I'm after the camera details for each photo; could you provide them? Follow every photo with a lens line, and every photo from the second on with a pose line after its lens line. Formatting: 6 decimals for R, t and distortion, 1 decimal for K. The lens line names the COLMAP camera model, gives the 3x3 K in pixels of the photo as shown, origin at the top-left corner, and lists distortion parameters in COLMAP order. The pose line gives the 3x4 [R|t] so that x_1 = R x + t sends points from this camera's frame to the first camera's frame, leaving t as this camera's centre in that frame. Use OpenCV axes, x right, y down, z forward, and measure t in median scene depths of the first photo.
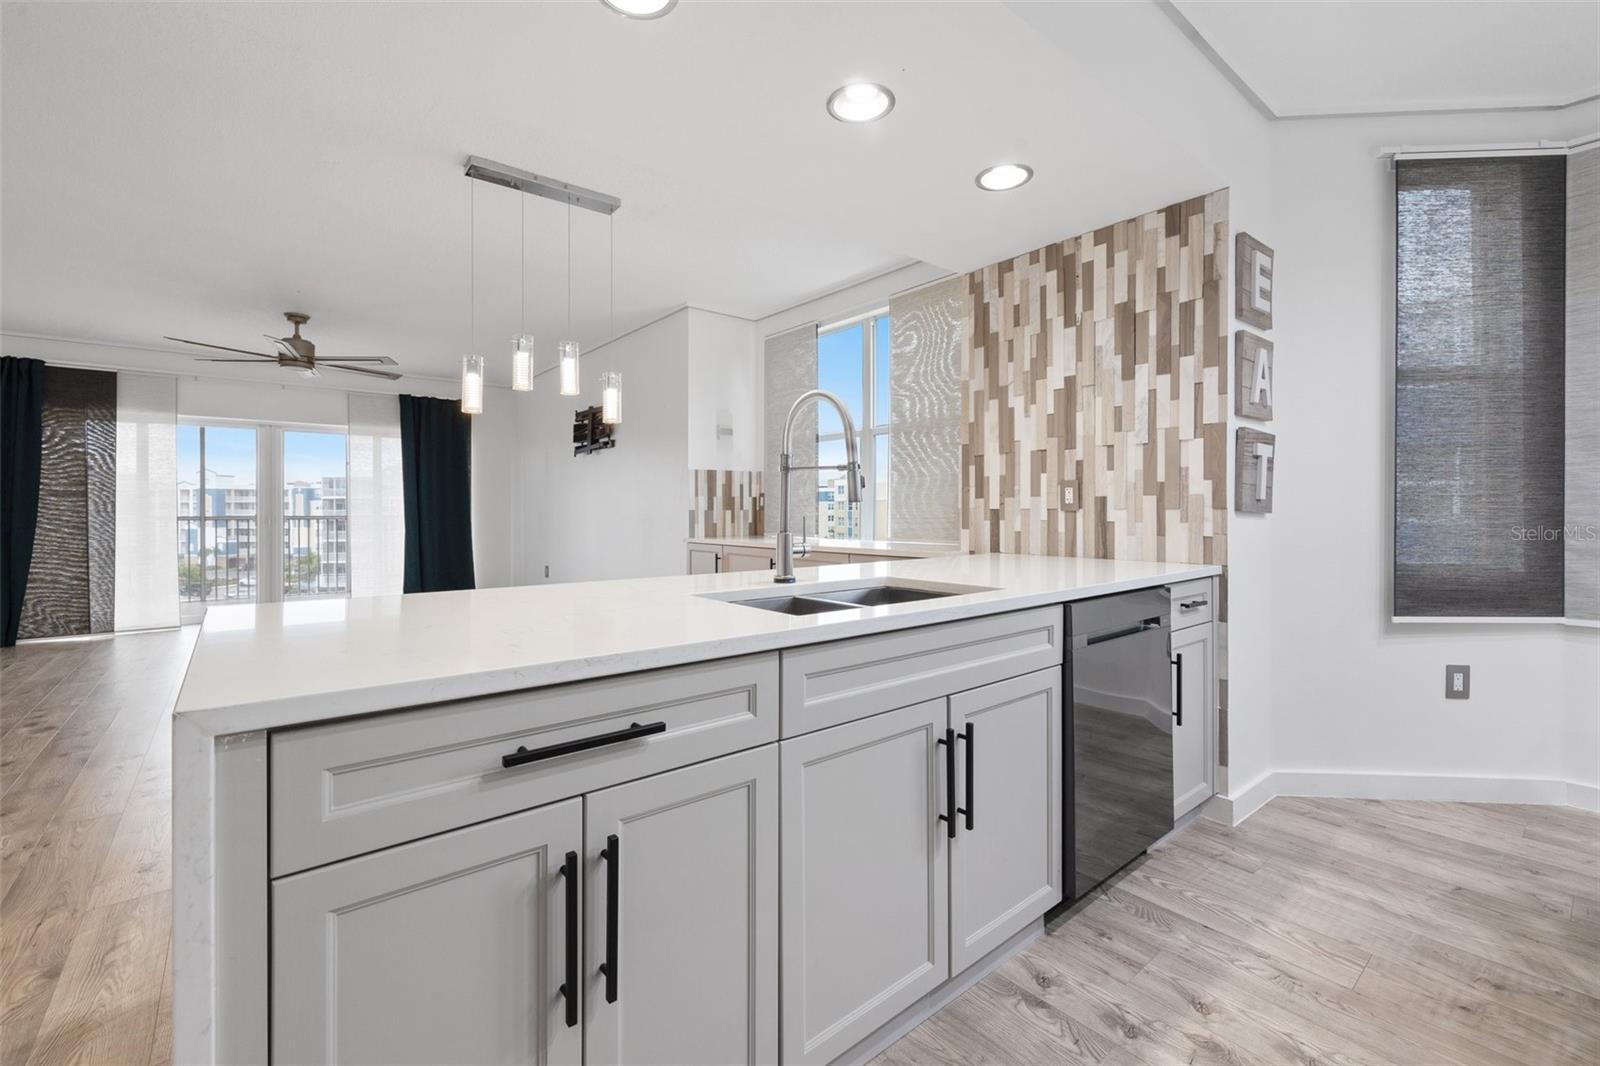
lens RADIAL K [[679.4, 0, 796.7], [0, 679.4, 511.3], [0, 0, 1]] dist [0.000909, 0.000301]
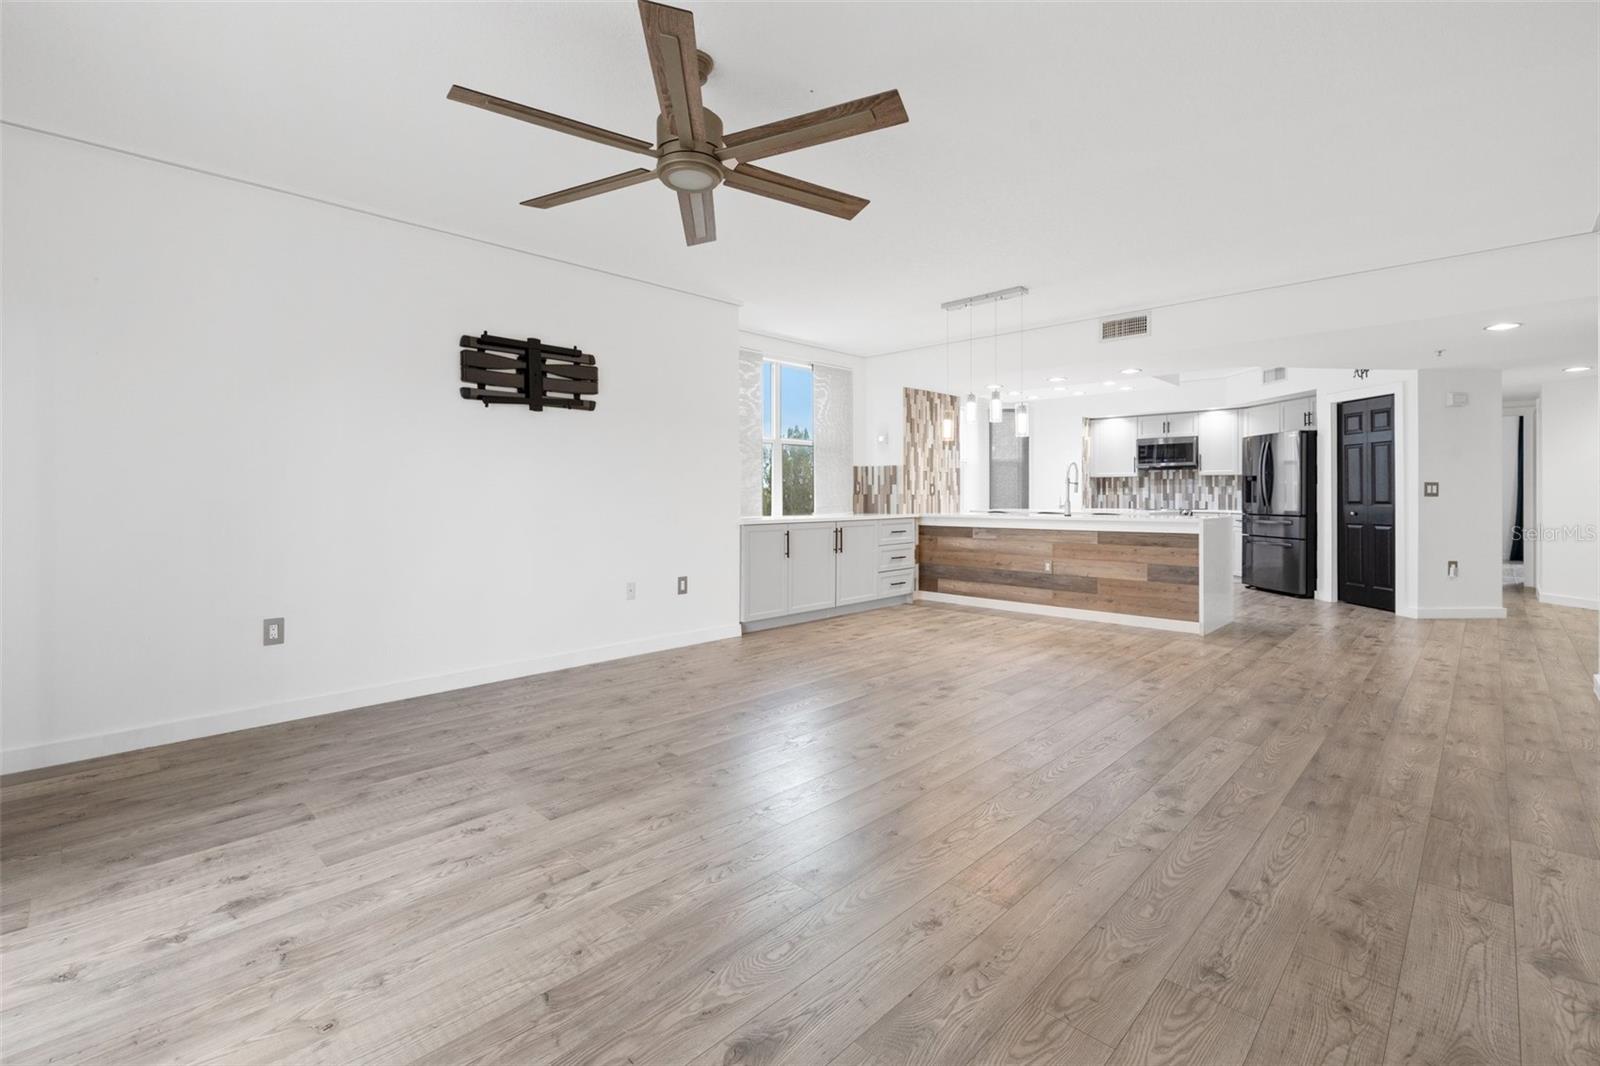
lens RADIAL K [[717.4, 0, 771.1], [0, 717.4, 494.8], [0, 0, 1]] dist [-0.000289, 0.000926]
pose [[-0.093990, 0.002709, 0.995569, -2.379133], [0.004308, 0.999988, -0.002314, 0.001076], [-0.995564, 0.004072, -0.094001, 1.945366]]
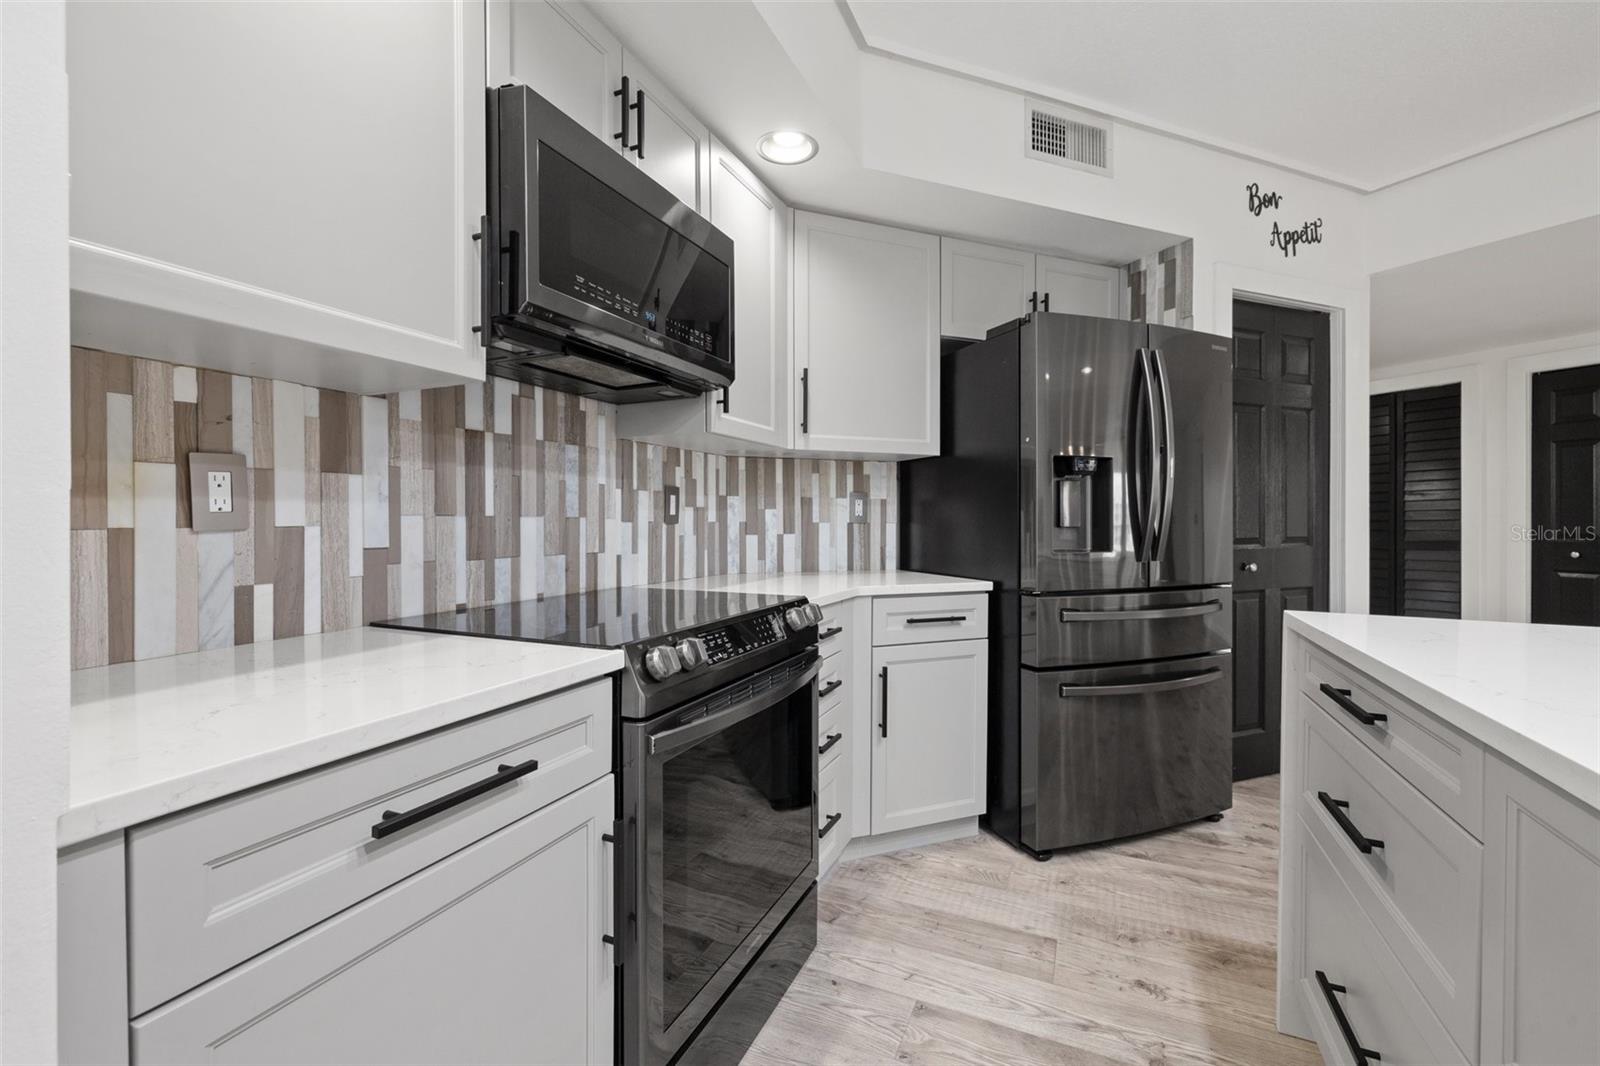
lens RADIAL K [[674.9, 0, 790.9], [0, 674.9, 520.1], [0, 0, 1]] dist [0.000635, 0.000137]
pose [[-0.900905, 0.004615, -0.433991, 1.129340], [0.001617, 0.999972, 0.007276, -0.007384], [0.434012, 0.005854, -0.900888, 0.204868]]
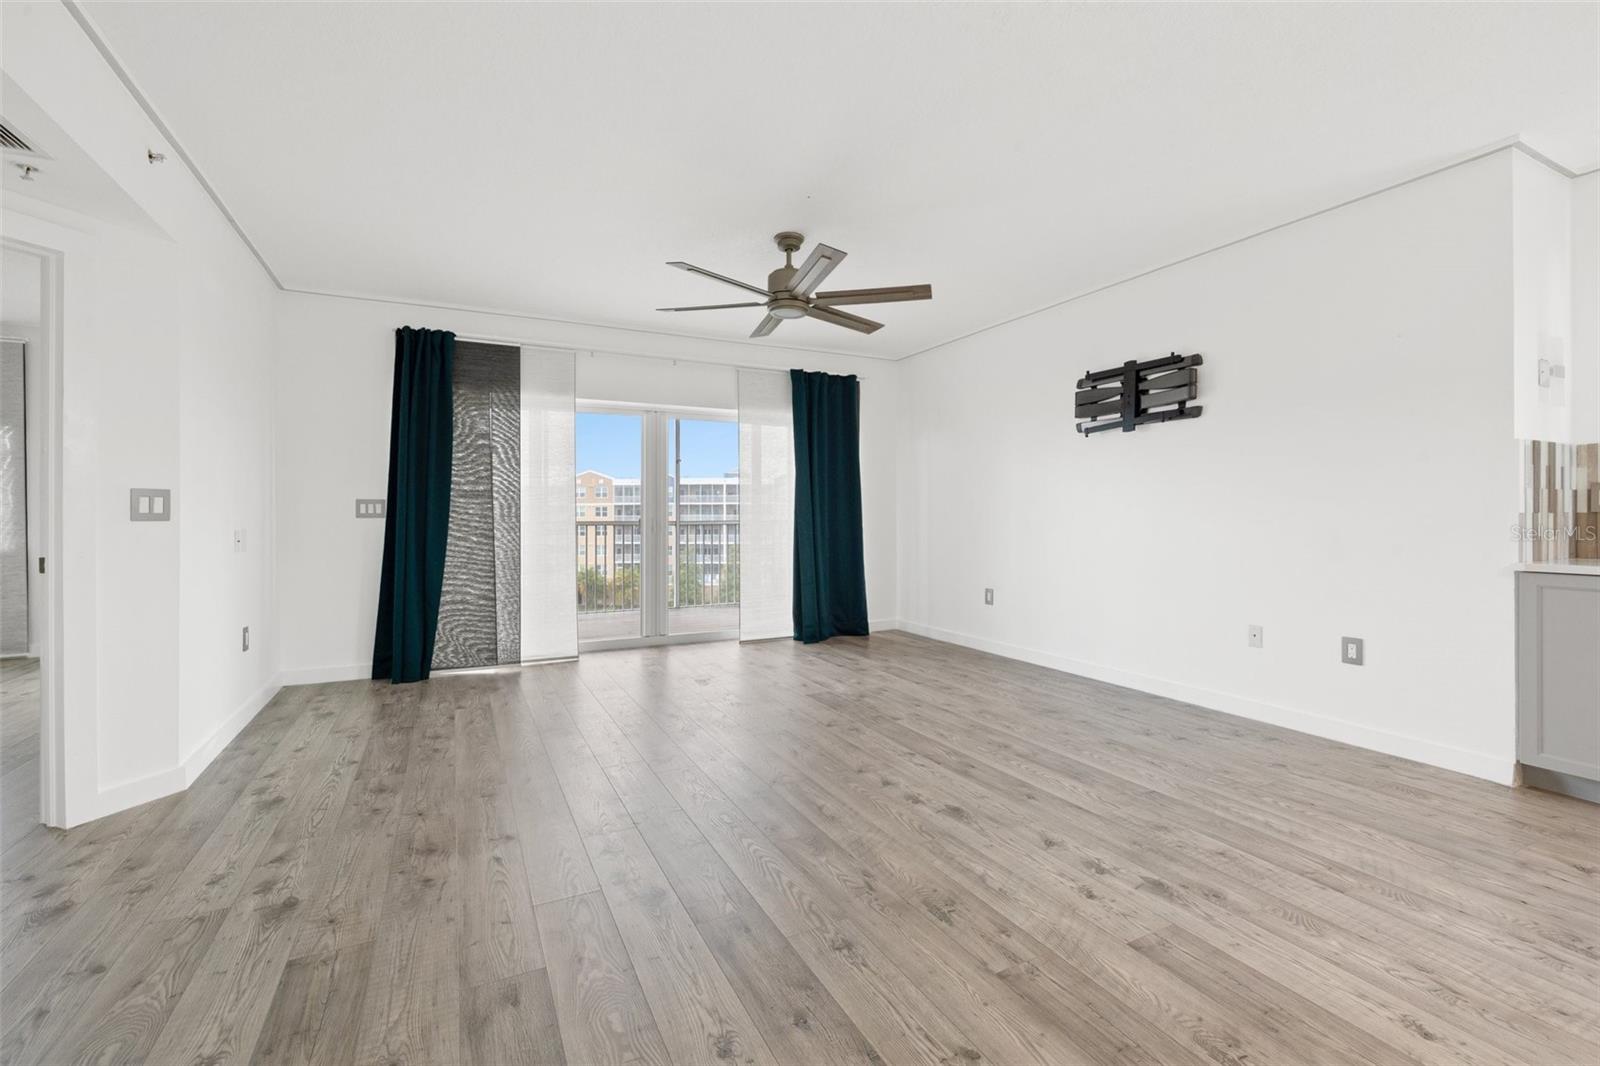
lens RADIAL K [[679.4, 0, 796.7], [0, 679.4, 511.3], [0, 0, 1]] dist [0.000909, 0.000301]
pose [[0.976183, -0.001753, -0.216940, -1.122291], [0.000139, 0.999972, -0.007453, 0.002219], [0.216947, 0.007246, 0.976157, 0.611980]]
